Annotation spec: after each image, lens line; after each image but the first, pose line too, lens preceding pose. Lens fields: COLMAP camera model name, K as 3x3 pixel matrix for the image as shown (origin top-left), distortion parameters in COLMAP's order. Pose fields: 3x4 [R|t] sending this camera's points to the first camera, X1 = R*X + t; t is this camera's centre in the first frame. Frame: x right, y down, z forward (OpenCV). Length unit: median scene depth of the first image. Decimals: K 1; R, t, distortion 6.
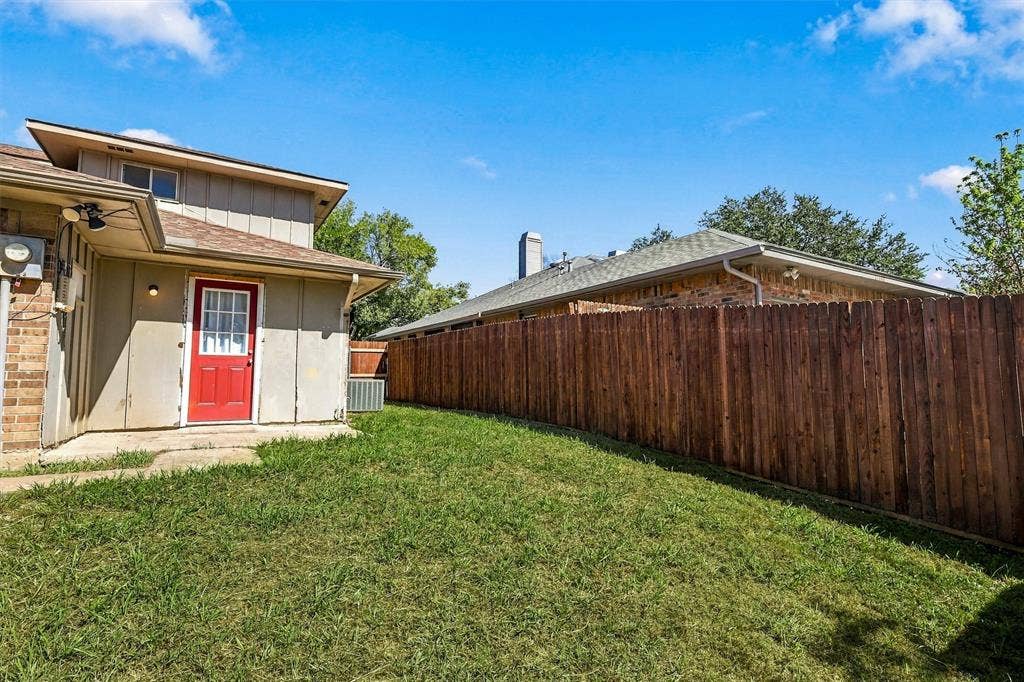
lens RADIAL K [[502.9, 0, 512.0], [0, 502.9, 341.0], [0, 0, 1]] dist [-0.000502, -0.000143]
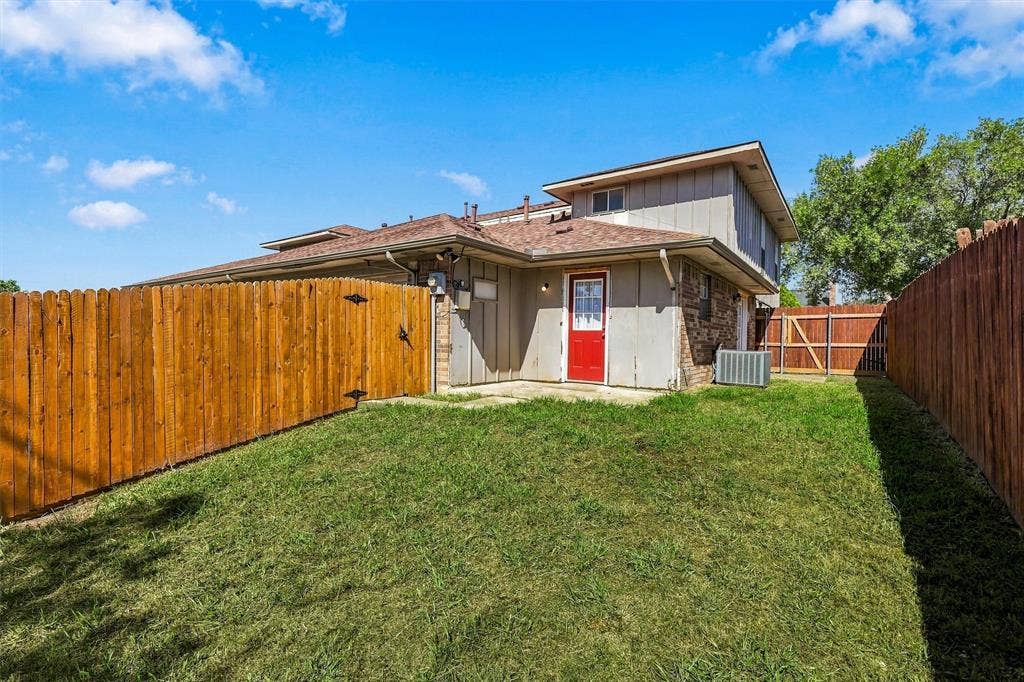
lens RADIAL K [[457.7, 0, 512.0], [0, 457.7, 341.0], [0, 0, 1]] dist [-0.000874, -0.000038]
pose [[0.384248, 0.008531, -0.923191, 0.450470], [0.057896, 0.997767, 0.033317, 0.004631], [0.921413, -0.066251, 0.382896, 0.371293]]
